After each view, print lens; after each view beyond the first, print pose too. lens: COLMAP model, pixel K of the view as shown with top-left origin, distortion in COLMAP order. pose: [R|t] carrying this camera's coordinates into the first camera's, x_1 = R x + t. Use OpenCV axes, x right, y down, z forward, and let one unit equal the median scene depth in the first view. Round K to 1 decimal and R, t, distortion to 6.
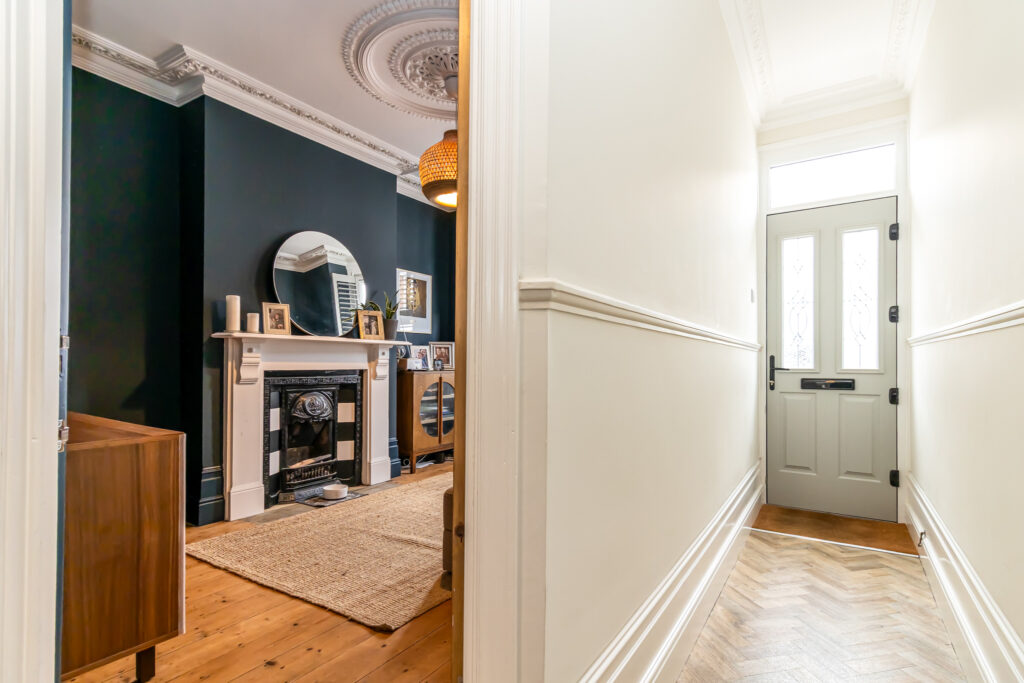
lens RADIAL K [[496.1, 0, 519.5], [0, 496.1, 351.8], [0, 0, 1]] dist [0.004825, 0.000104]
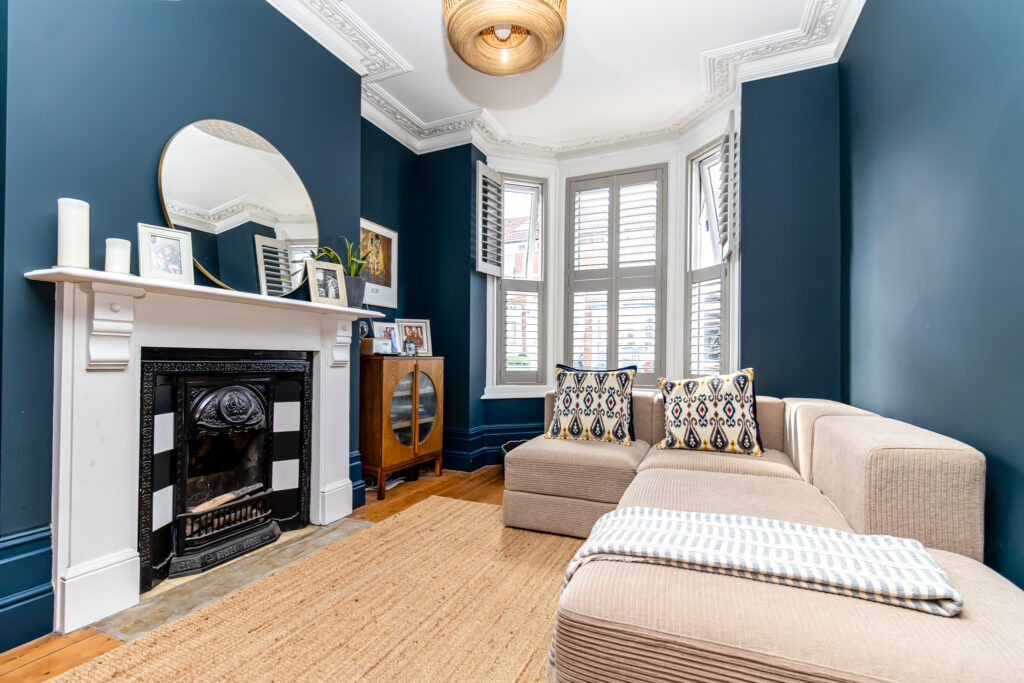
lens RADIAL K [[466.9, 0, 504.4], [0, 466.9, 346.7], [0, 0, 1]] dist [0.005151, 0.000007]
pose [[0.989392, 0.003542, 0.145226, -0.157117], [-0.002994, 0.999988, -0.003994, 0.032356], [-0.145238, 0.003517, 0.989390, 0.352526]]
